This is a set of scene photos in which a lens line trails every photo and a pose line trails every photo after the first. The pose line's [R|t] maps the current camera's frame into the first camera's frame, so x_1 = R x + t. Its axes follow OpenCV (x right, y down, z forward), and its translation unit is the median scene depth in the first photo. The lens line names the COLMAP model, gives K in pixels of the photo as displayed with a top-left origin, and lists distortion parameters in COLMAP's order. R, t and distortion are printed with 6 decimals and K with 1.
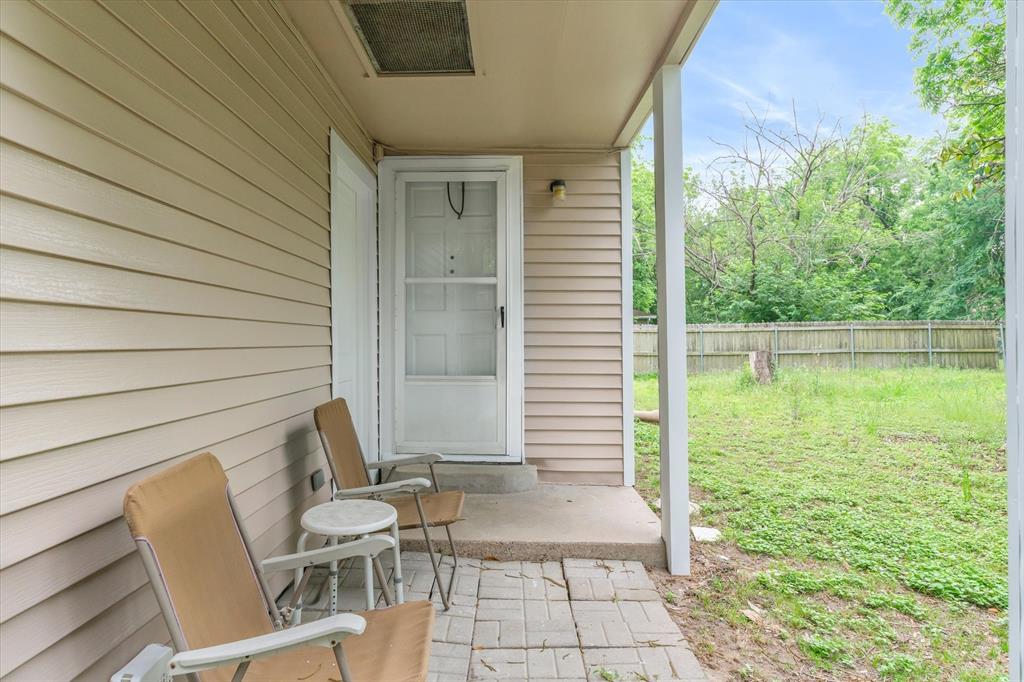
lens RADIAL K [[582.6, 0, 495.8], [0, 582.6, 336.2], [0, 0, 1]] dist [0.004333, 0.001456]
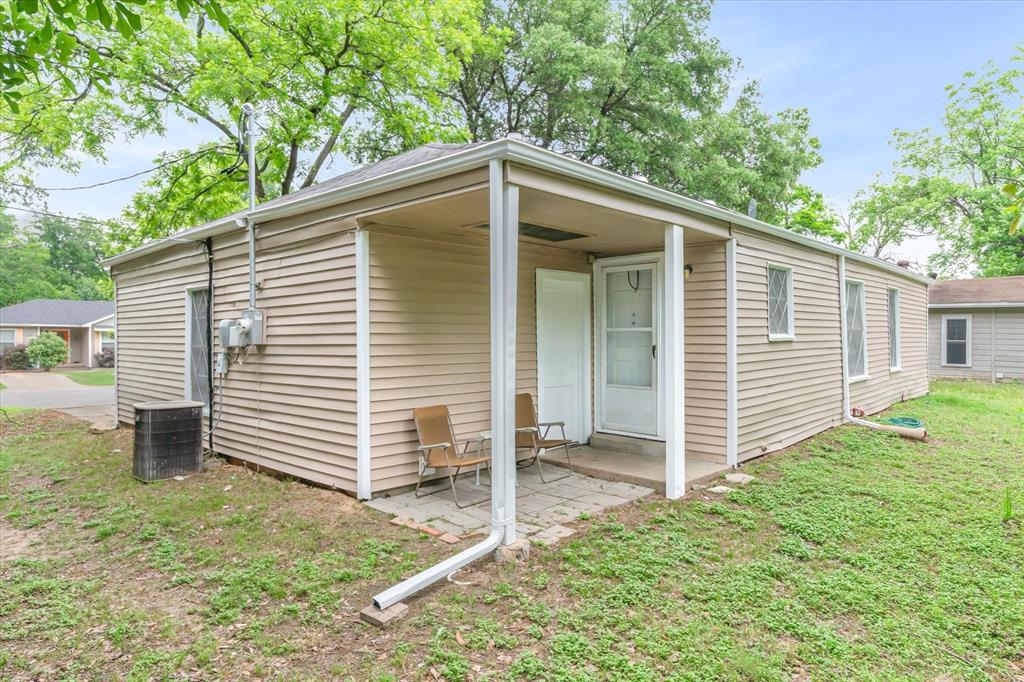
lens RADIAL K [[582.6, 0, 495.8], [0, 582.6, 336.2], [0, 0, 1]] dist [0.004333, 0.001456]
pose [[0.729168, -0.005386, -0.684313, 0.799658], [0.006040, 0.999981, -0.001435, -0.075744], [0.684308, -0.003087, 0.729187, -0.499510]]
